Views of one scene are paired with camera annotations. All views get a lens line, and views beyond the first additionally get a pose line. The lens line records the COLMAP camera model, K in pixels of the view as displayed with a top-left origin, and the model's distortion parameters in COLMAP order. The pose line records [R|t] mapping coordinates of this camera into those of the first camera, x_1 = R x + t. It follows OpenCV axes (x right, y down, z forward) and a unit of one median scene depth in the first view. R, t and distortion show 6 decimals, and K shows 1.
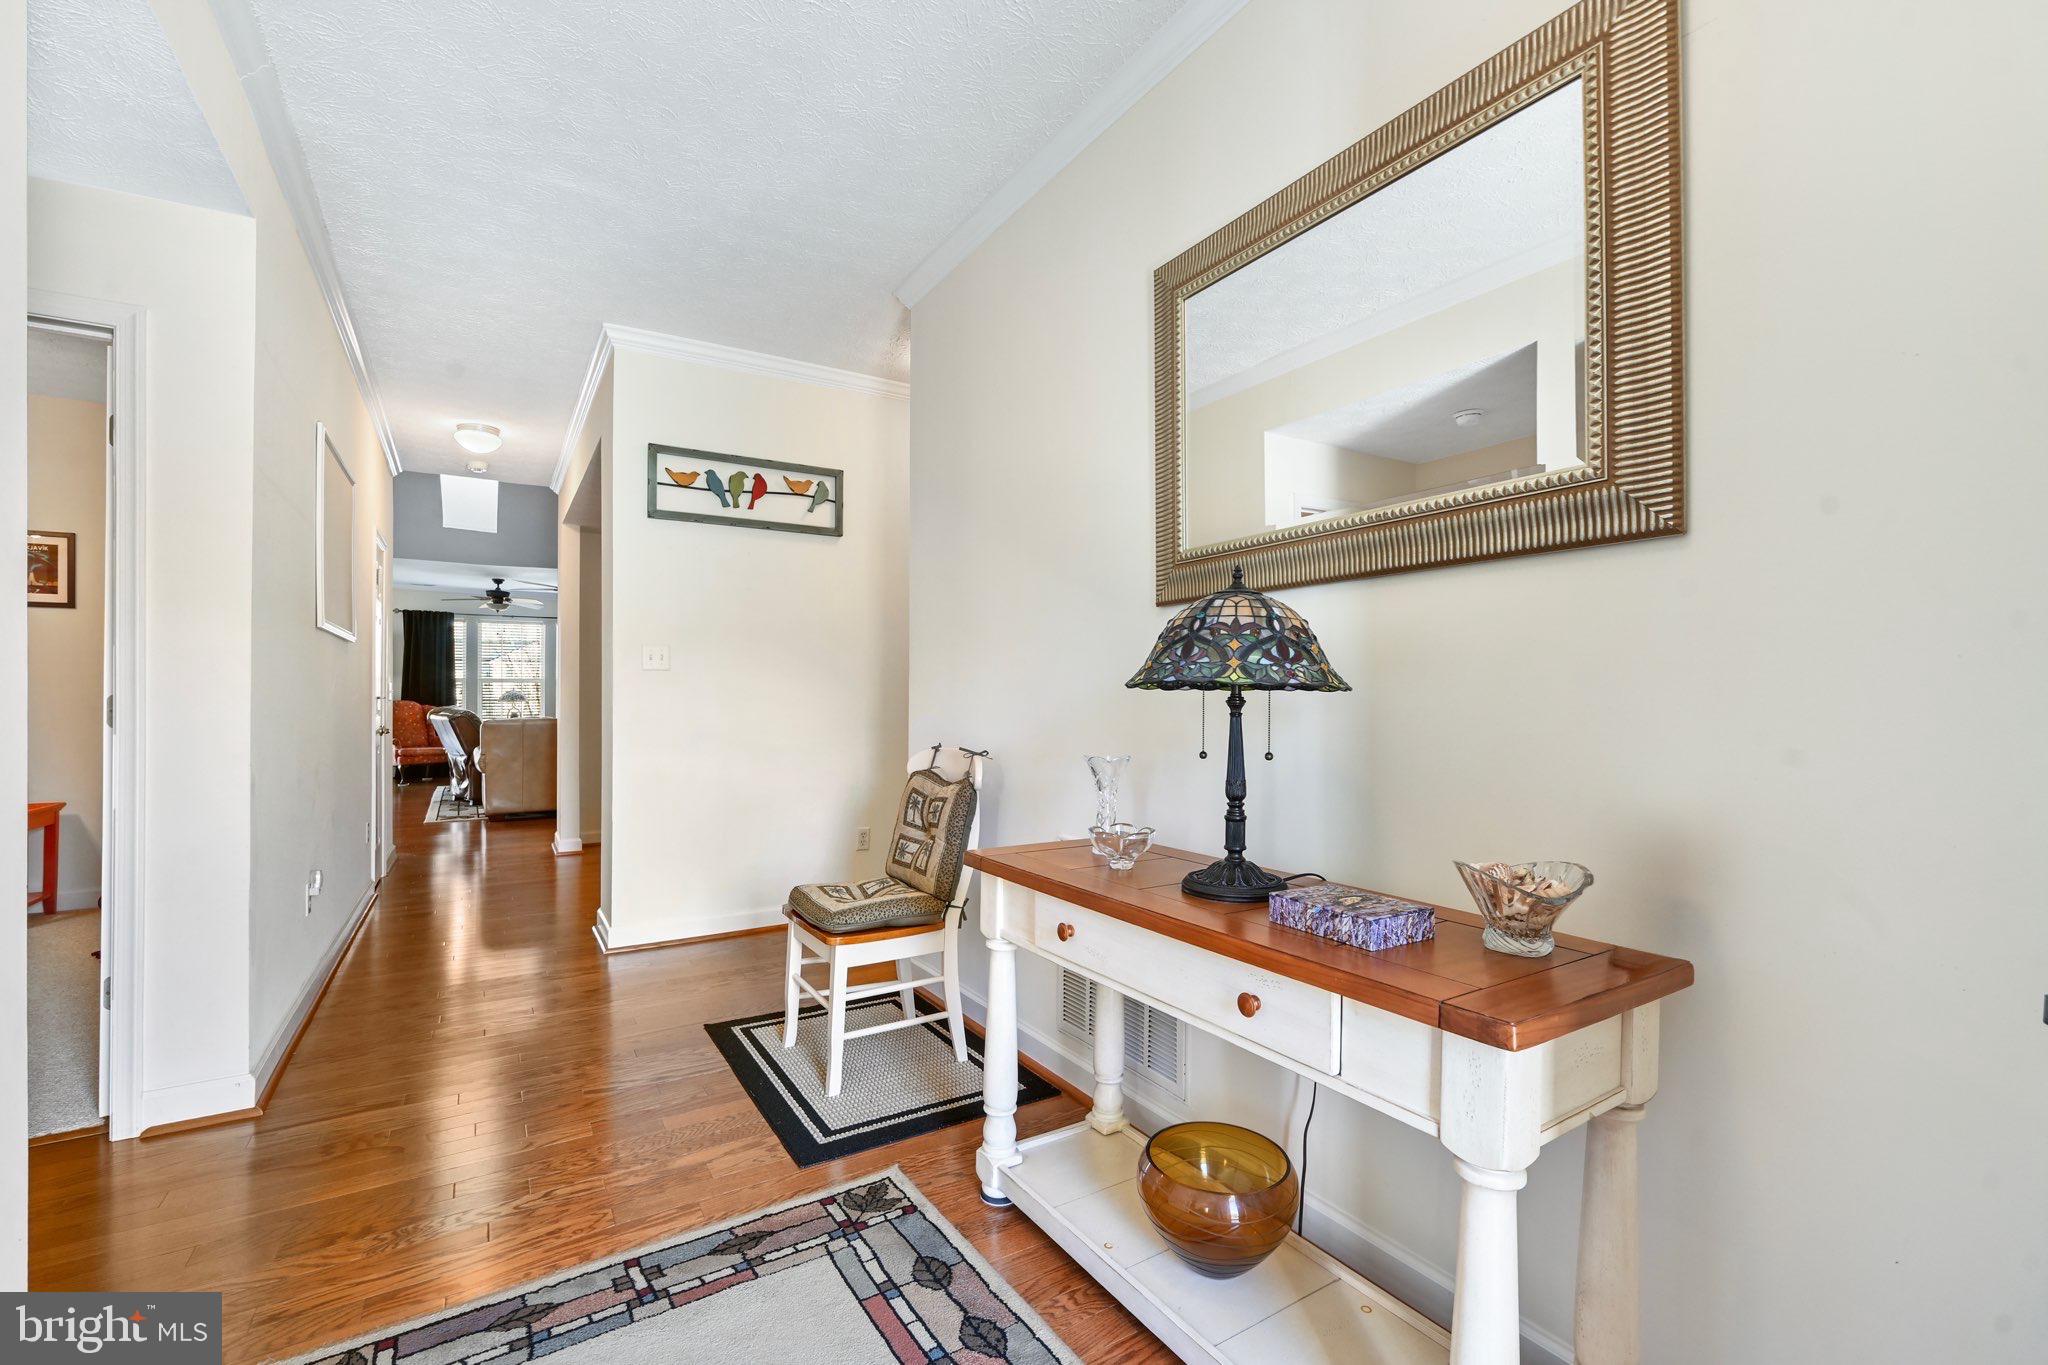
lens RADIAL K [[863.2, 0, 1021.1], [0, 863.2, 692.7], [0, 0, 1]] dist [-0.001499, -0.000250]
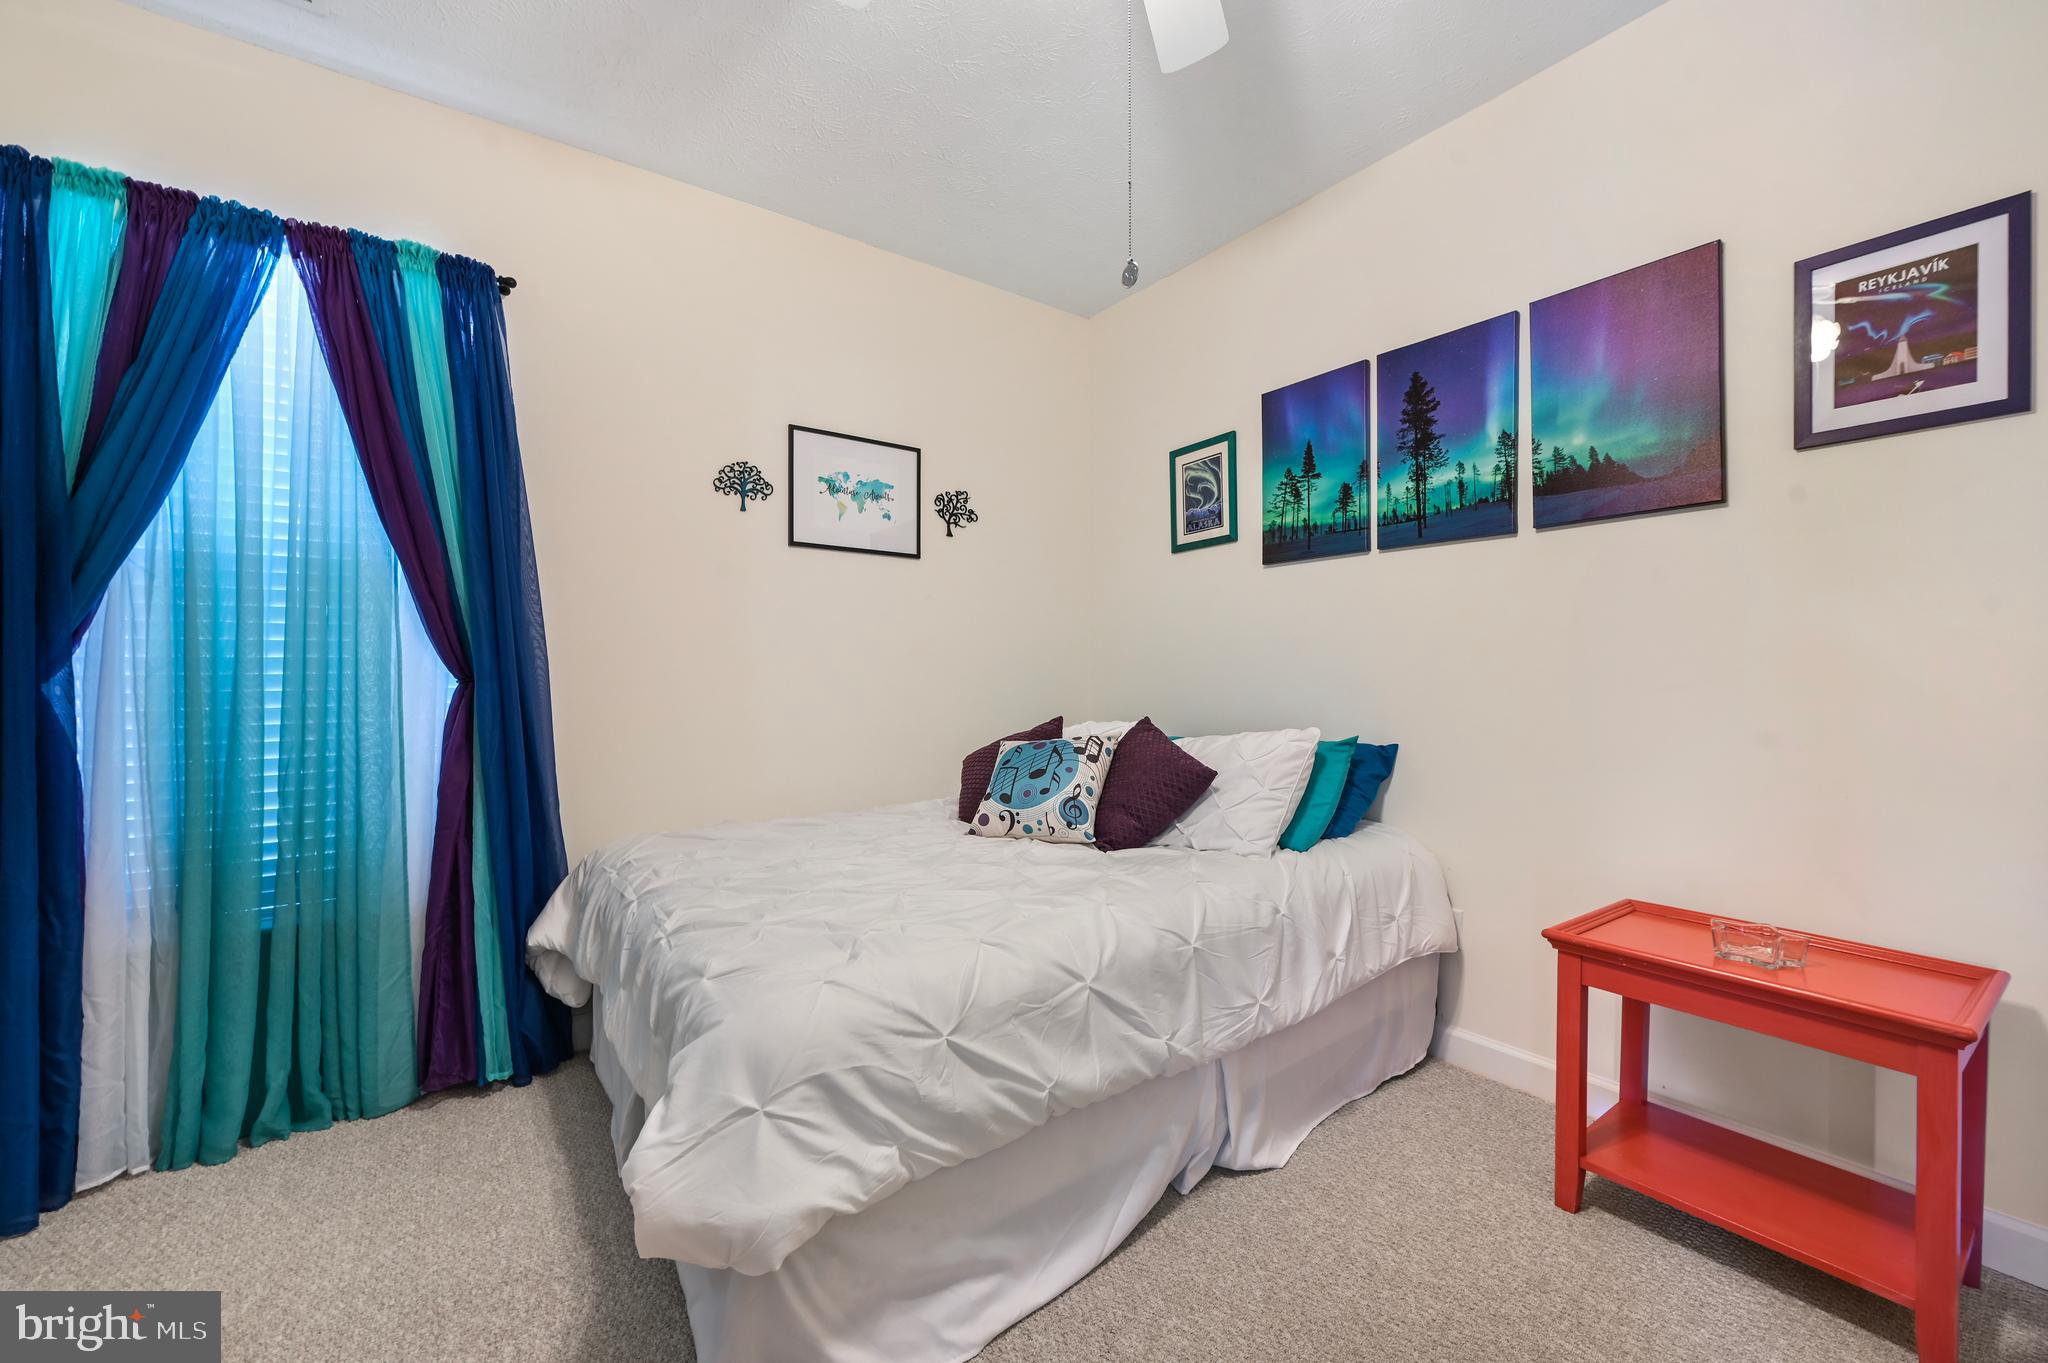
lens RADIAL K [[812.8, 0, 1021.0], [0, 812.8, 677.6], [0, 0, 1]] dist [0.000767, 0.000203]
pose [[0.051791, 0.004195, -0.998649, -0.798547], [0.004649, 0.999979, 0.004442, 0.005704], [0.998647, -0.004873, 0.051770, 0.582733]]
